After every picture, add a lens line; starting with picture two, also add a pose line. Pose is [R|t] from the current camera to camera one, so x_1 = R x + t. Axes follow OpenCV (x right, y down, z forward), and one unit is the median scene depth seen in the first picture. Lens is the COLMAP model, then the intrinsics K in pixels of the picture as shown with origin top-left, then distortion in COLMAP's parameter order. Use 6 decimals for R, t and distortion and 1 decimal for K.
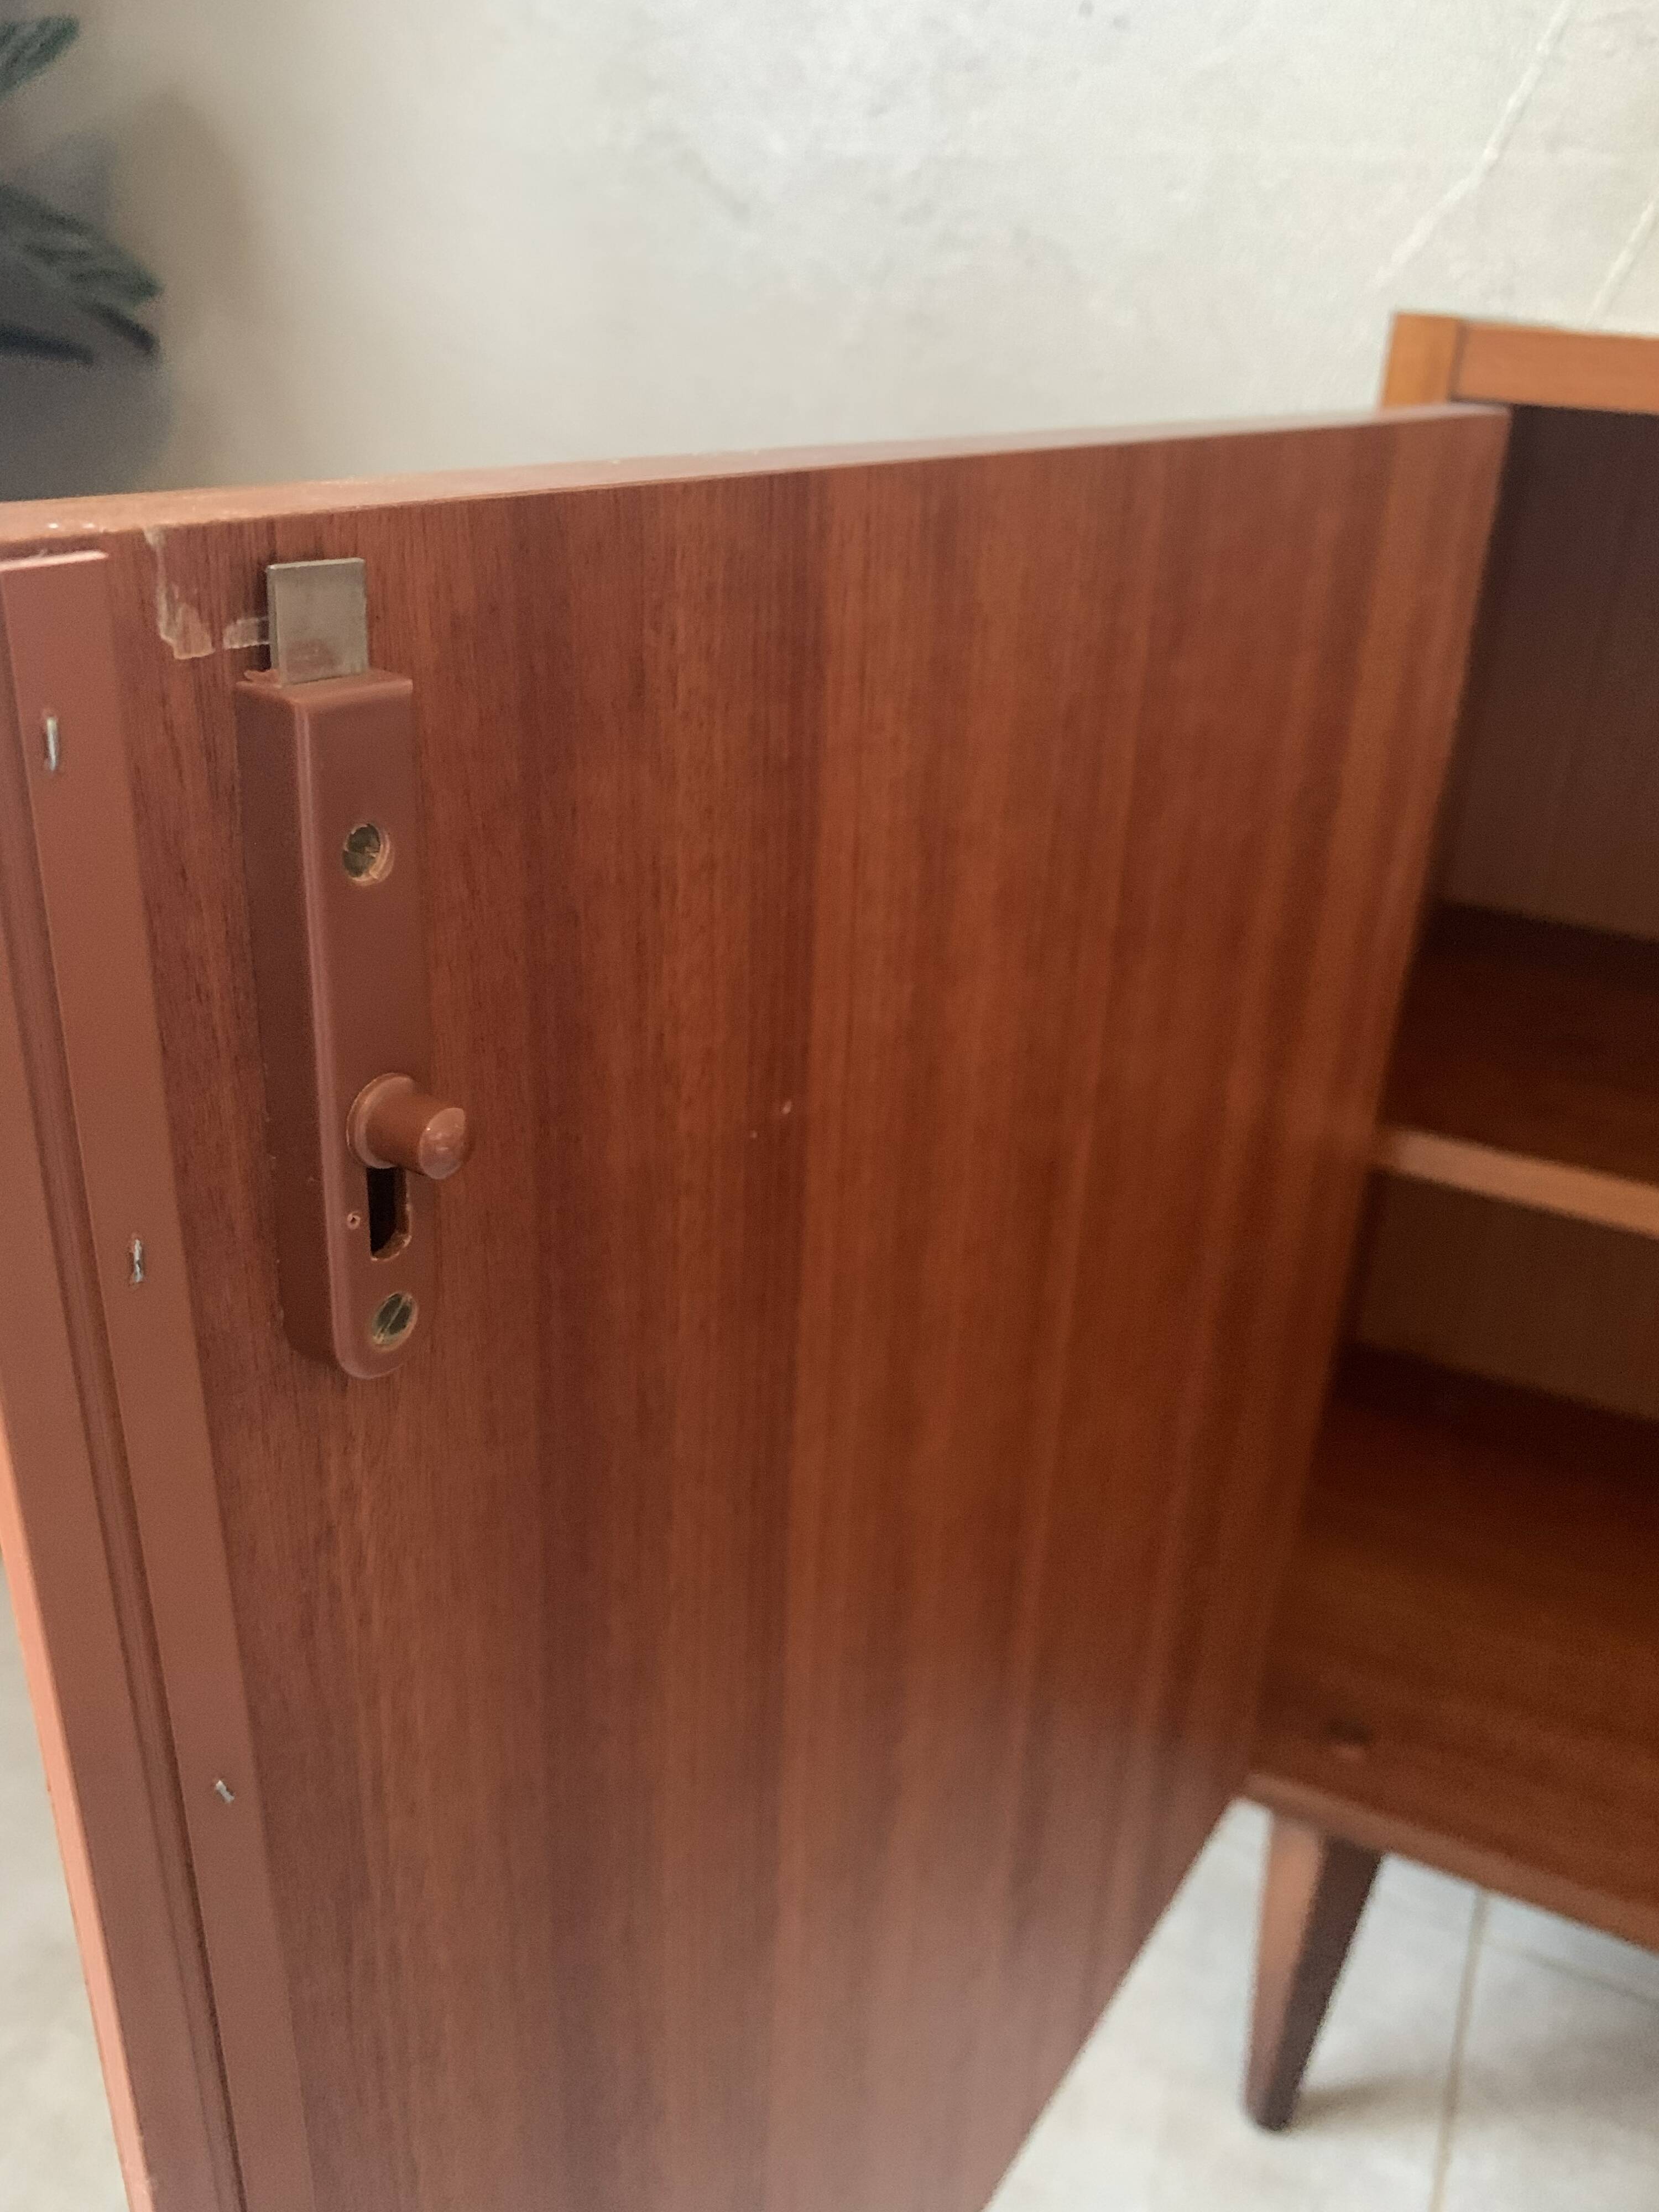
lens RADIAL K [[1705.4, 0, 847.7], [0, 1705.4, 1099.4], [0, 0, 1]] dist [0.006690, -0.000993]
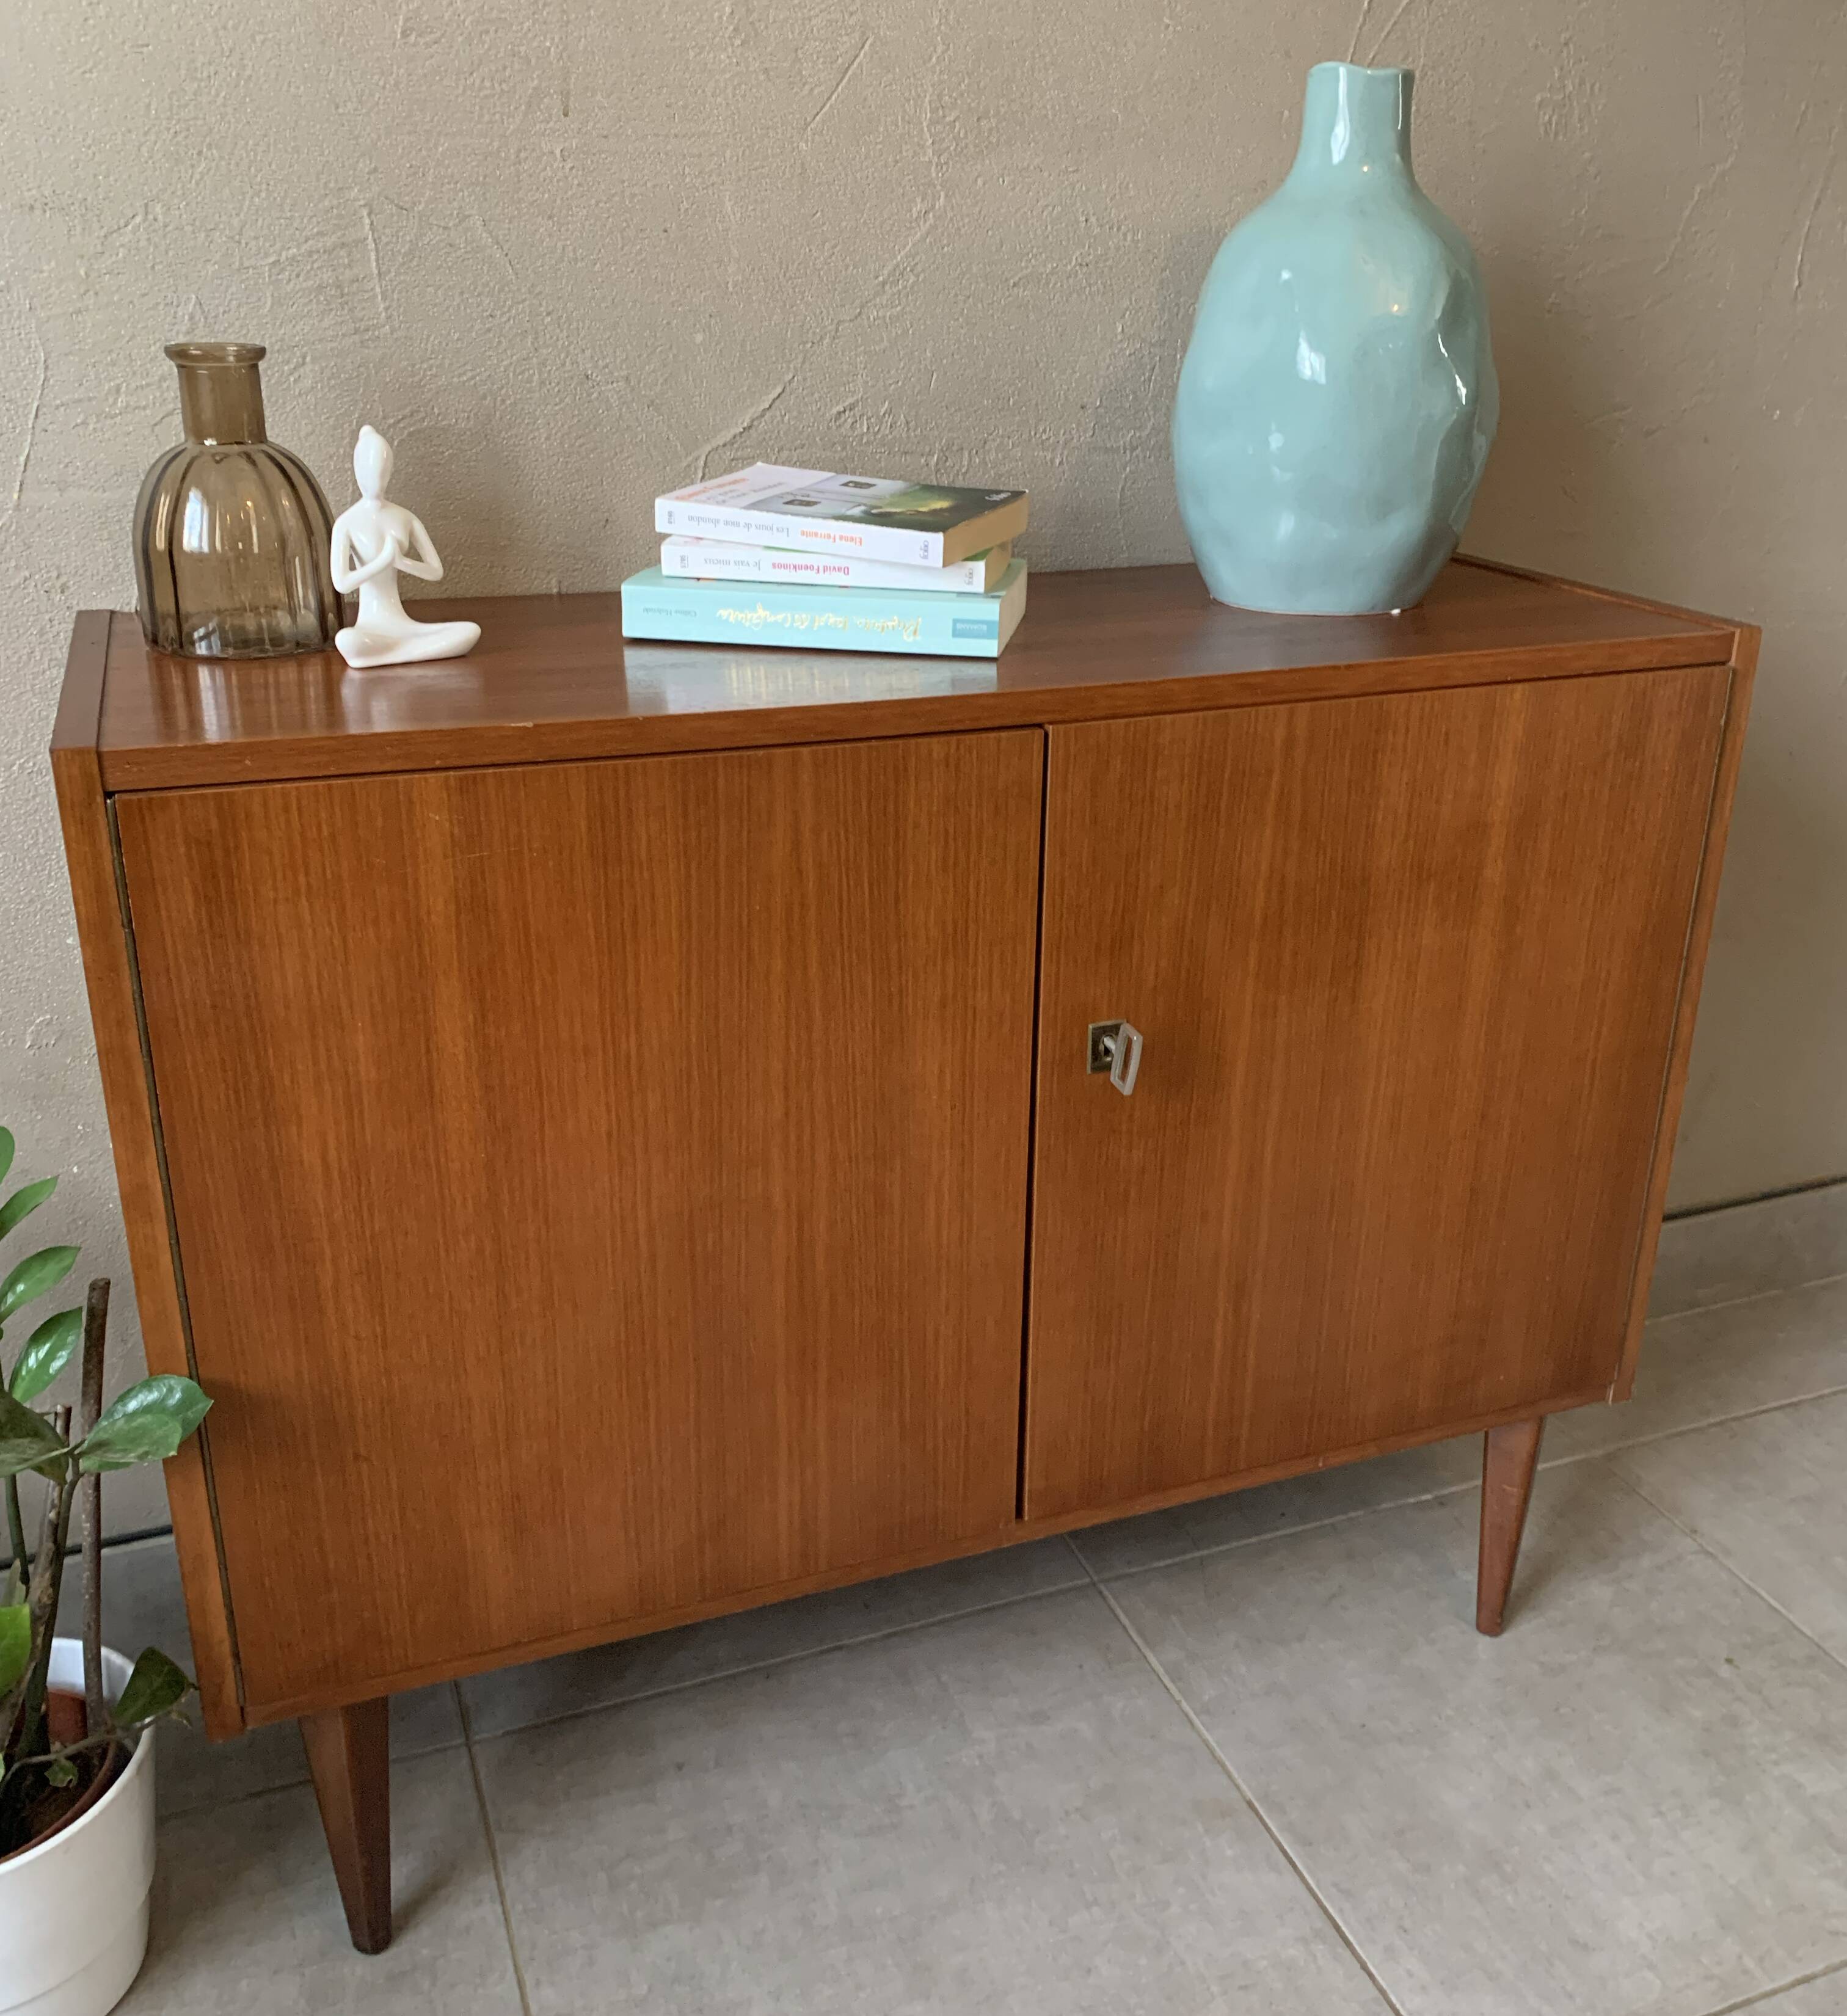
lens RADIAL K [[1890.3, 0, 949.8], [0, 1890.3, 988.1], [0, 0, 1]] dist [0.084626, -0.198743]
pose [[0.697241, -0.298567, 0.651700, -0.183119], [0.323640, 0.942314, 0.085450, -0.079132], [-0.639618, 0.151337, 0.753648, -0.499793]]
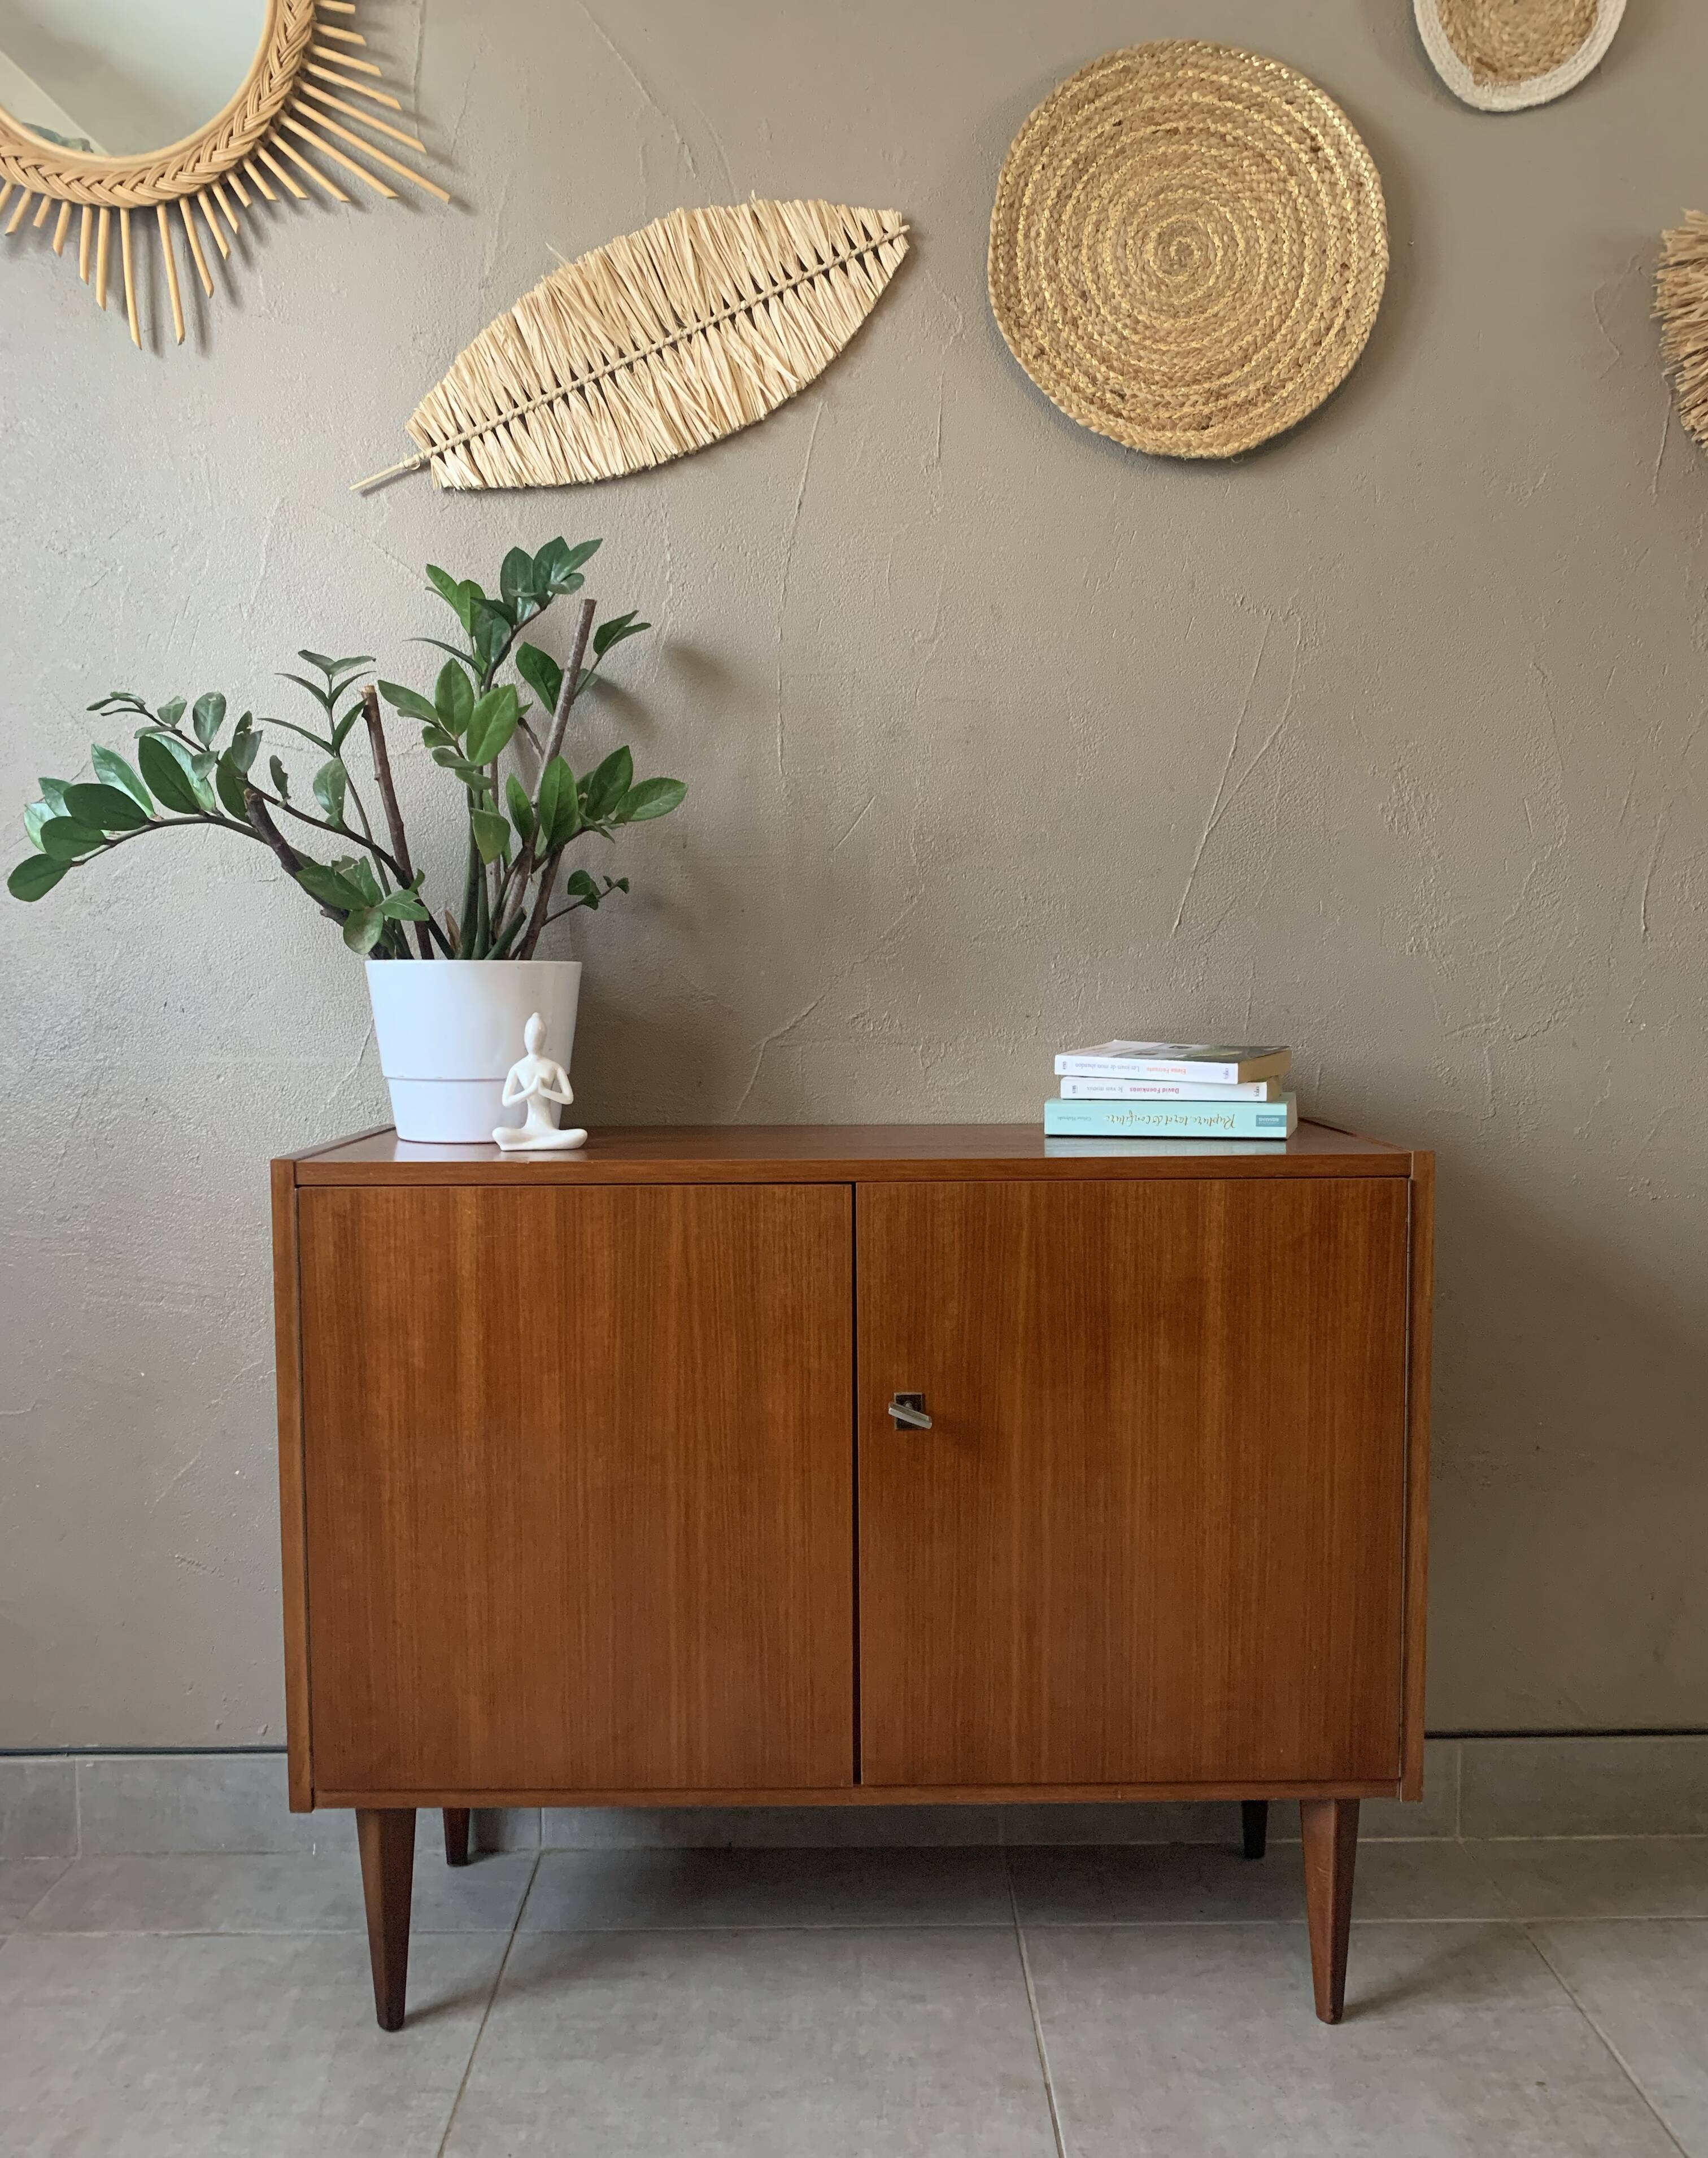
lens RADIAL K [[1727.5, 0, 848.6], [0, 1727.5, 1125.2], [0, 0, 1]] dist [0.081760, -0.138314]
pose [[0.907282, -0.089766, 0.410831, 0.001773], [0.224624, 0.929352, -0.293000, 0.355561], [-0.355505, 0.358116, 0.863348, -1.189087]]
